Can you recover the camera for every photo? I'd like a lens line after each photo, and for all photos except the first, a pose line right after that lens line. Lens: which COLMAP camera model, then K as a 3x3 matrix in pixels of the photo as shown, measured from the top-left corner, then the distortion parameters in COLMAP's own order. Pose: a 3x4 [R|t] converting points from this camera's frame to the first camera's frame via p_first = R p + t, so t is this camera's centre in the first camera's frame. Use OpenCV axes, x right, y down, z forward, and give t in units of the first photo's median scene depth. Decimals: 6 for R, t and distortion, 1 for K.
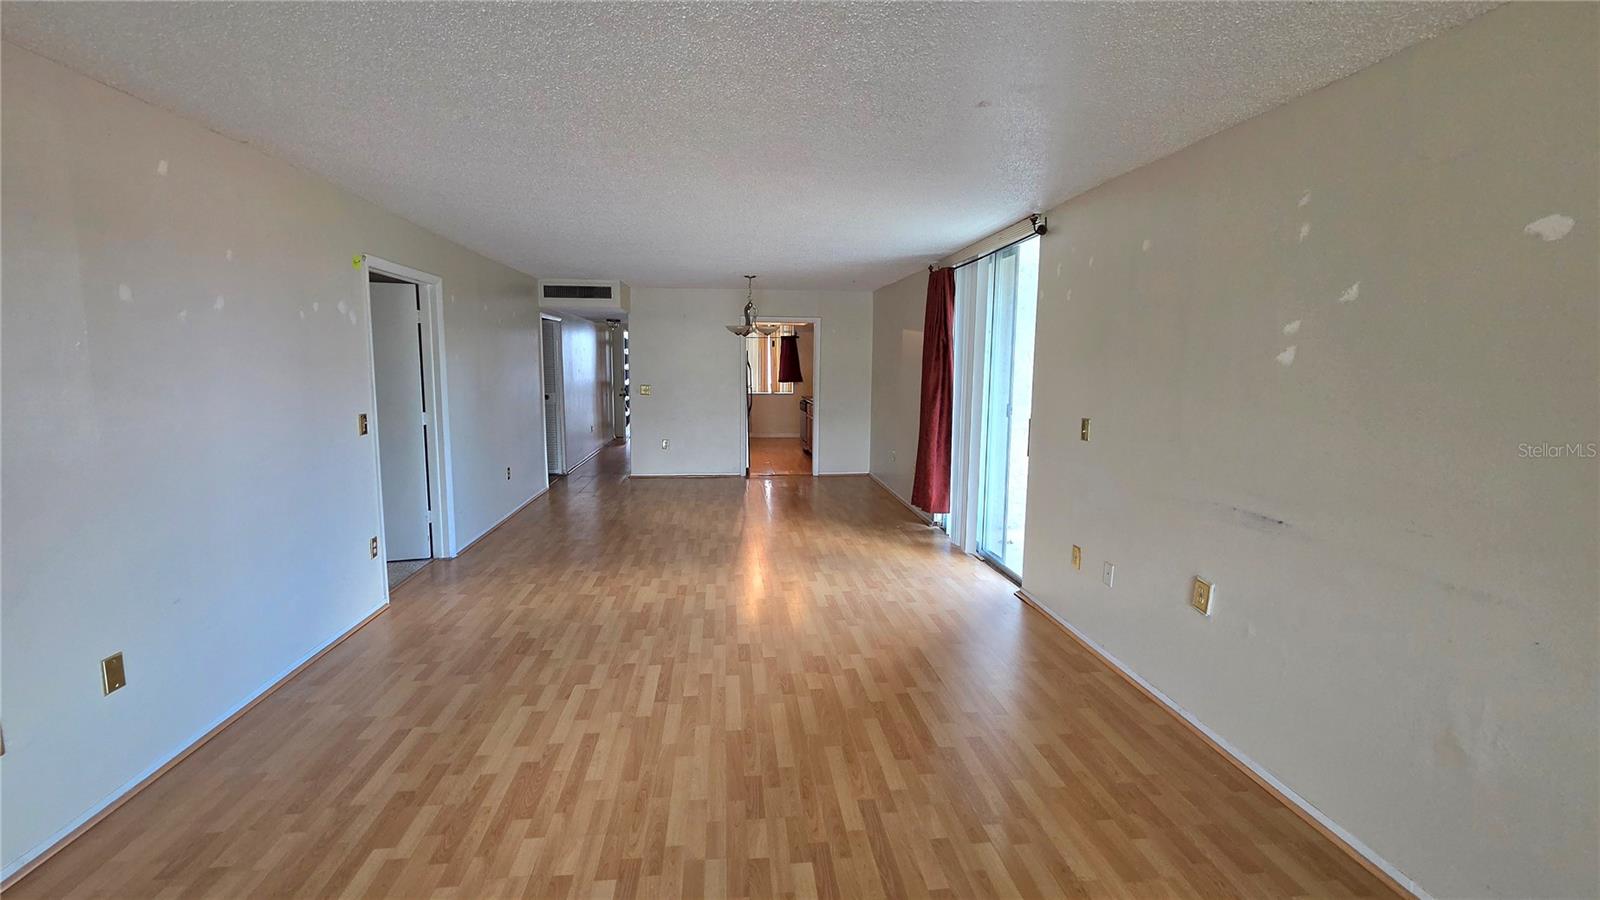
lens RADIAL K [[664.2, 0, 794.3], [0, 664.2, 441.3], [0, 0, 1]] dist [0.002366, -0.000299]
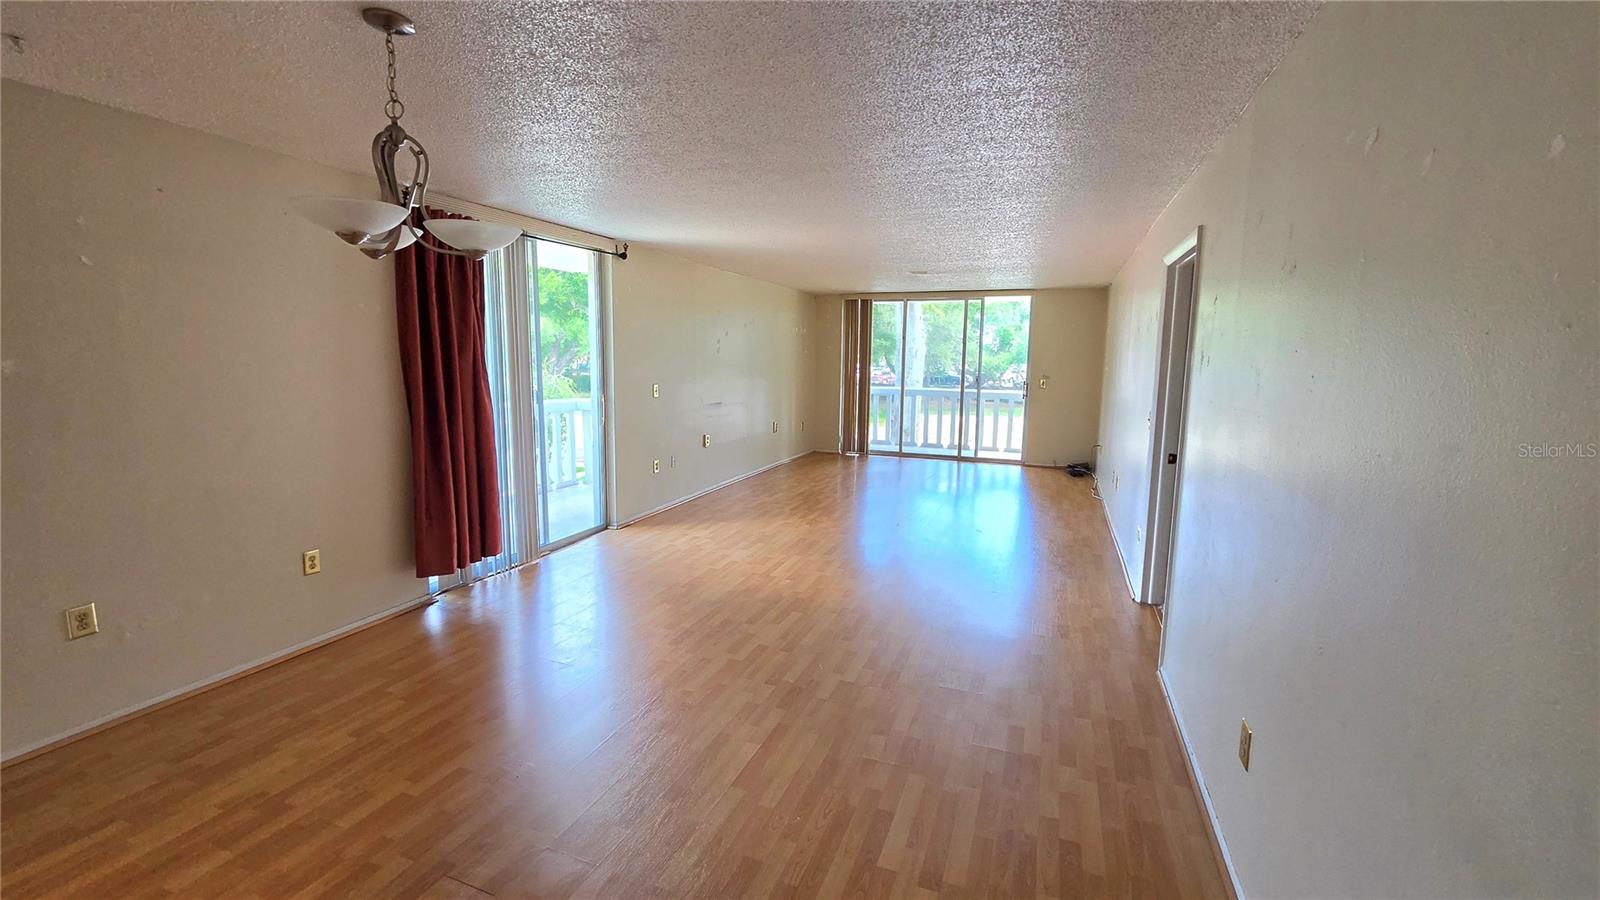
lens RADIAL K [[664.2, 0, 794.3], [0, 664.2, 441.3], [0, 0, 1]] dist [0.002366, -0.000299]
pose [[-0.884505, -0.080784, 0.459483, -0.540622], [0.037288, 0.969501, 0.242233, -0.231939], [-0.465038, 0.231389, -0.854517, 1.876436]]
